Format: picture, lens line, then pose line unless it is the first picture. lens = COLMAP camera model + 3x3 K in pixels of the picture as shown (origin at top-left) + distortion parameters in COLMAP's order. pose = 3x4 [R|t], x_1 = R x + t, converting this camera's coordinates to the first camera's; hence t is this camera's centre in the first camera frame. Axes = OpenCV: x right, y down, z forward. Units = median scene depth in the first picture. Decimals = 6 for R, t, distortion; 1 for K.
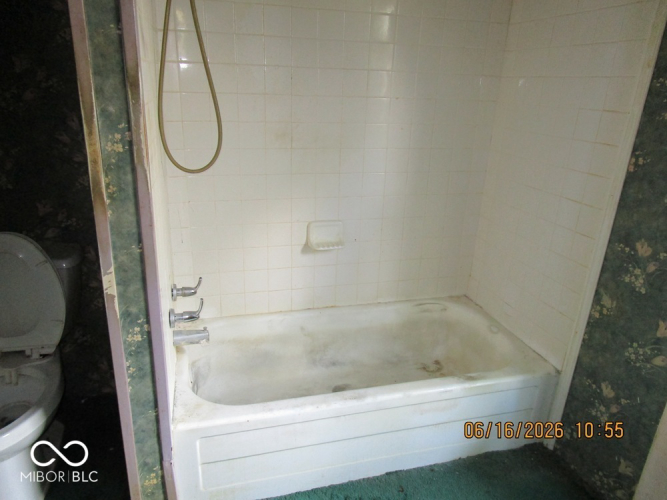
lens RADIAL K [[486.2, 0, 331.1], [0, 486.2, 246.0], [0, 0, 1]] dist [-0.009176, -0.000562]
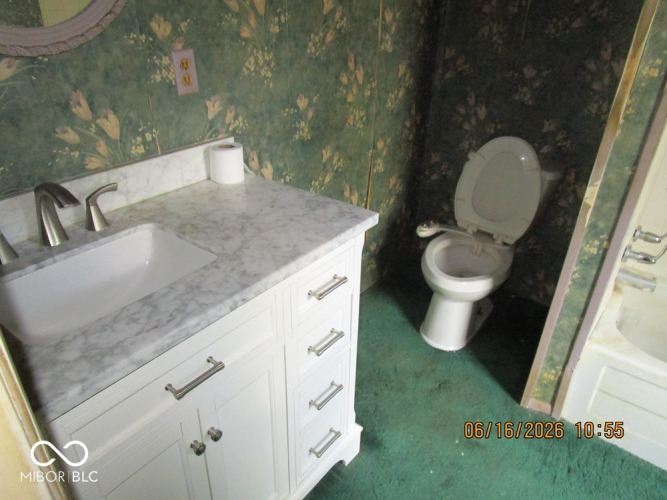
lens RADIAL K [[486.2, 0, 331.1], [0, 486.2, 246.0], [0, 0, 1]] dist [-0.009176, -0.000562]
pose [[0.601031, 0.361023, -0.713038, 0.025888], [-0.281771, 0.930594, 0.233666, 0.081847], [0.747908, 0.060473, 0.661042, -0.169540]]
